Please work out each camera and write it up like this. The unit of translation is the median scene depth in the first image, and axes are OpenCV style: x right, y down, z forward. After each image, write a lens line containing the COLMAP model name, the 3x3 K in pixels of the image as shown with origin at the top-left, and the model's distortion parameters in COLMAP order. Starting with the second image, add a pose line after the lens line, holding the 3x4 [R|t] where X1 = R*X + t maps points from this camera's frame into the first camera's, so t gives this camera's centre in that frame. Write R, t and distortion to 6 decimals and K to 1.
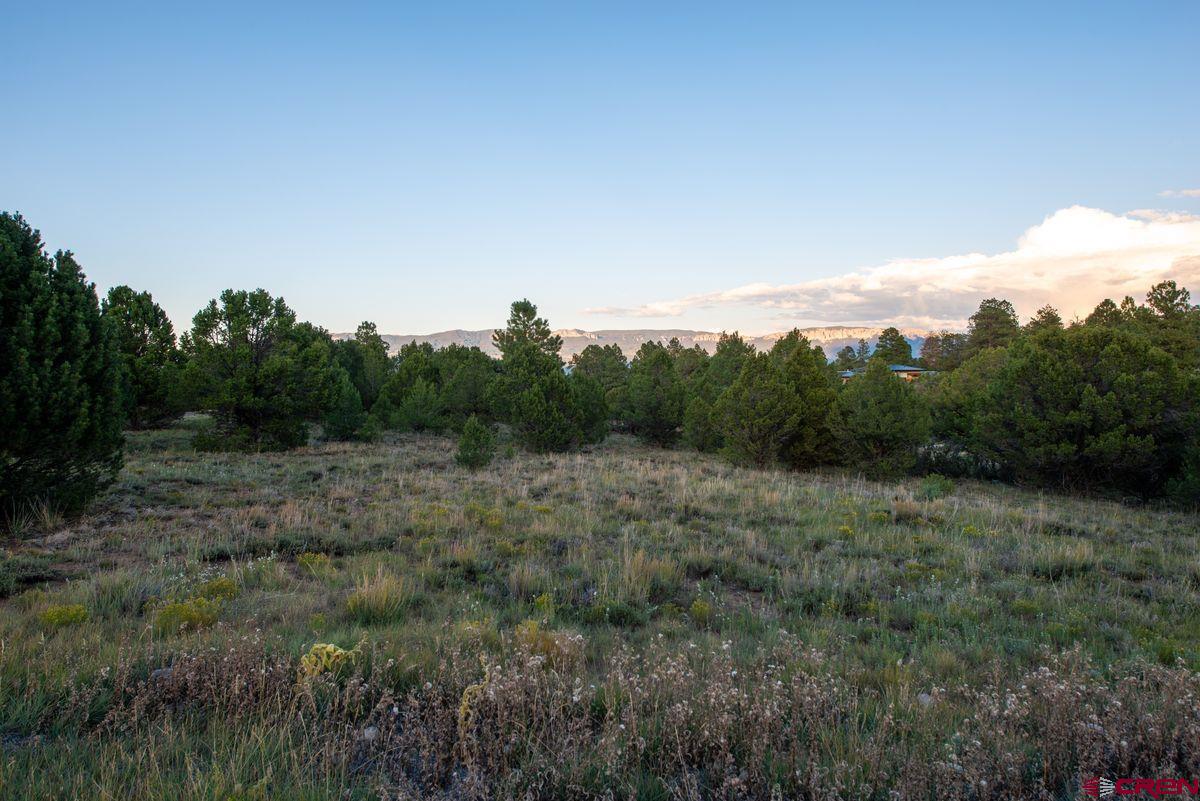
lens RADIAL K [[776.7, 0, 599.4], [0, 776.7, 392.3], [0, 0, 1]] dist [-0.002480, -0.010060]
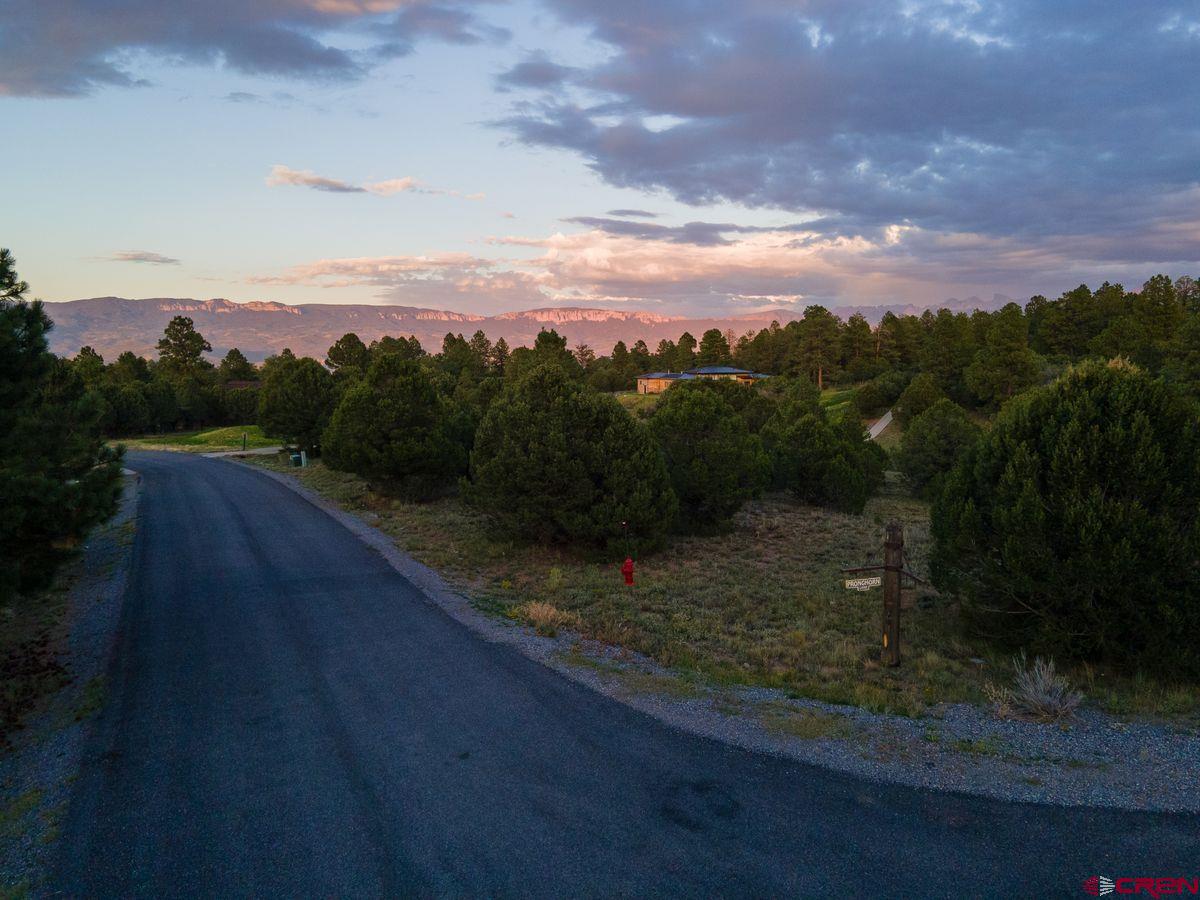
lens RADIAL K [[856.5, 0, 604.2], [0, 856.5, 446.2], [0, 0, 1]] dist [0.028790, 0.018886]
pose [[0.943605, -0.025531, 0.330088, -0.272889], [-0.000889, 0.996823, 0.079642, -0.040890], [-0.331072, -0.075444, 0.940585, -0.032278]]
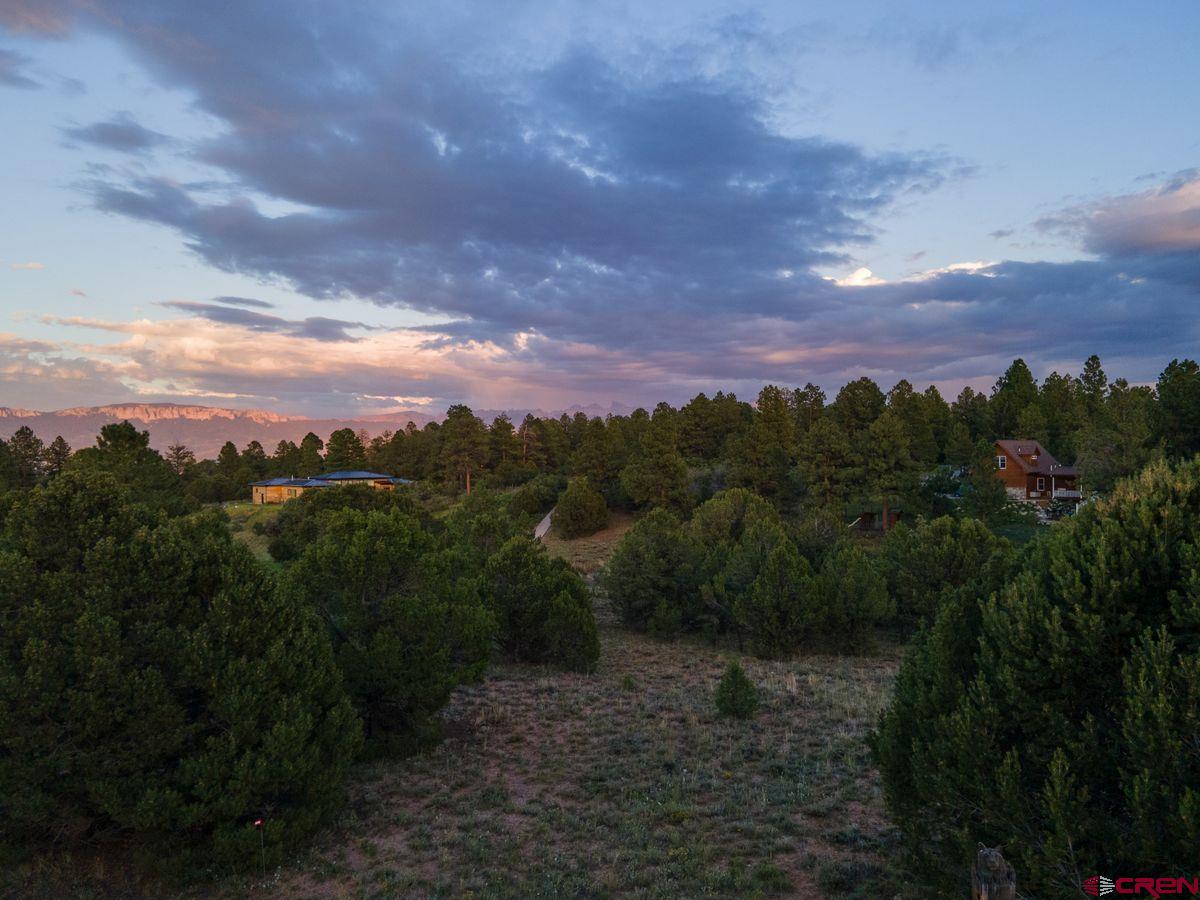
lens RADIAL K [[895.9, 0, 624.7], [0, 895.9, 441.1], [0, 0, 1]] dist [0.035332, 0.006919]
pose [[0.717682, 0.021333, 0.696044, -0.237783], [0.011692, 0.999021, -0.042675, -0.042791], [-0.696272, 0.038765, 0.716730, 0.069578]]
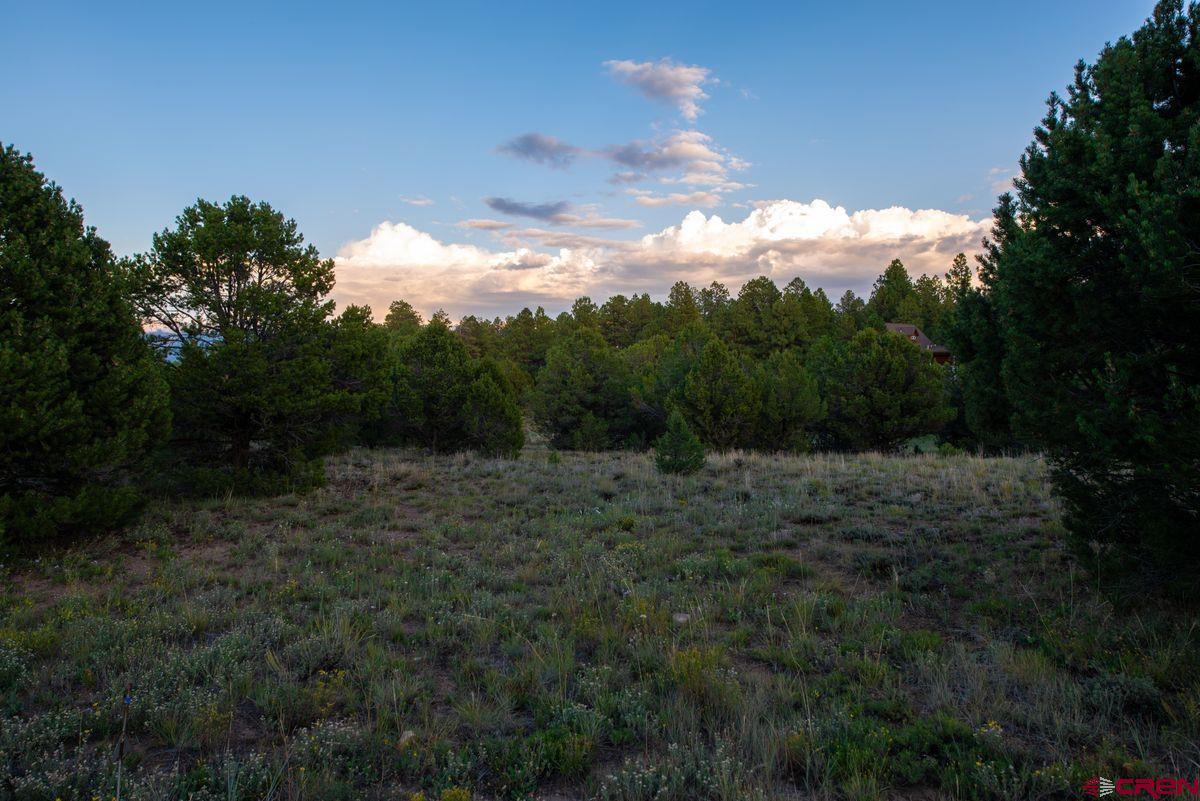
lens RADIAL K [[776.7, 0, 593.3], [0, 776.7, 380.7], [0, 0, 1]] dist [-0.002480, -0.010060]
pose [[0.678551, -0.005914, 0.734529, -0.194897], [0.013771, 0.999894, -0.004671, -0.001929], [-0.734424, 0.013285, 0.678561, 0.114484]]
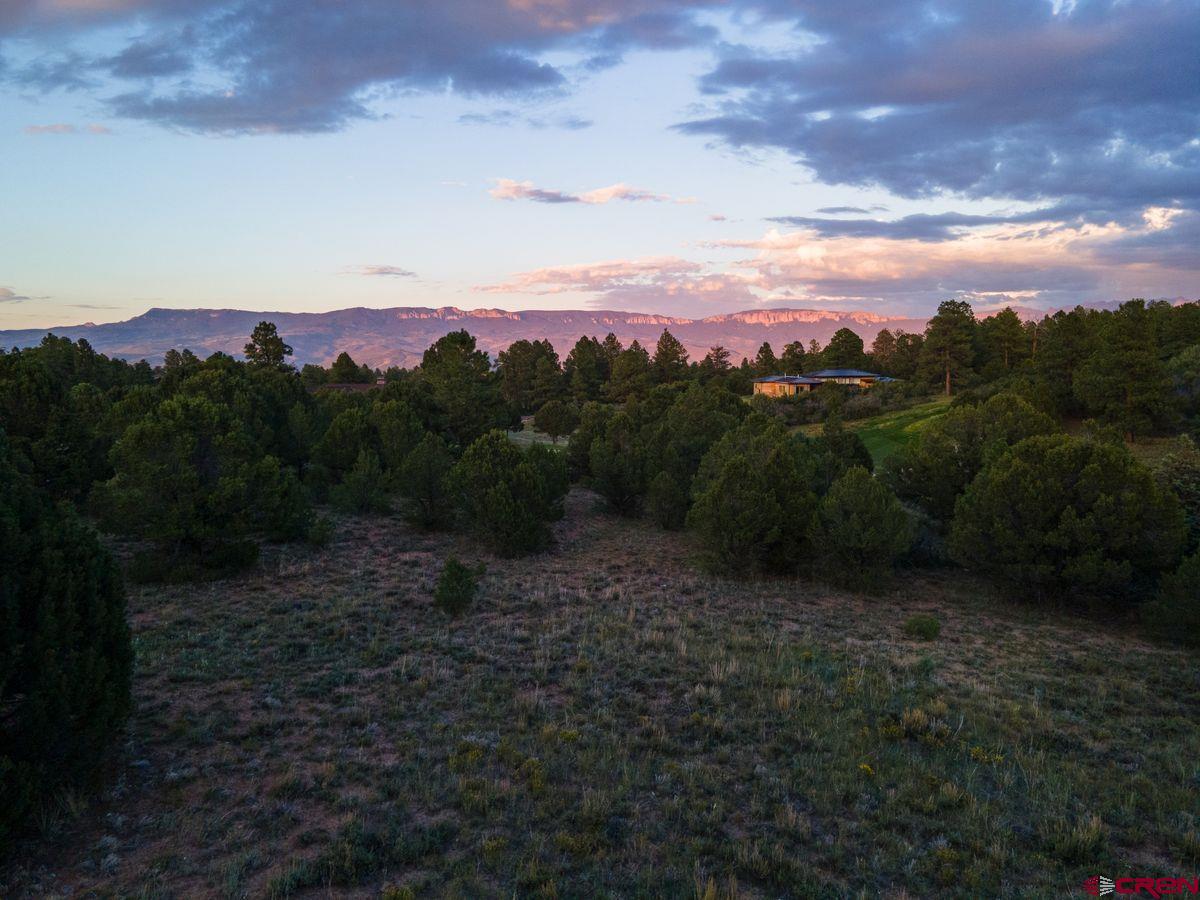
lens RADIAL K [[856.5, 0, 604.5], [0, 856.5, 444.1], [0, 0, 1]] dist [0.028790, 0.018886]
pose [[0.995477, -0.003154, 0.094951, -0.018238], [-0.003985, 0.997182, 0.074911, -0.043021], [-0.094920, -0.074951, 0.992659, -0.012420]]
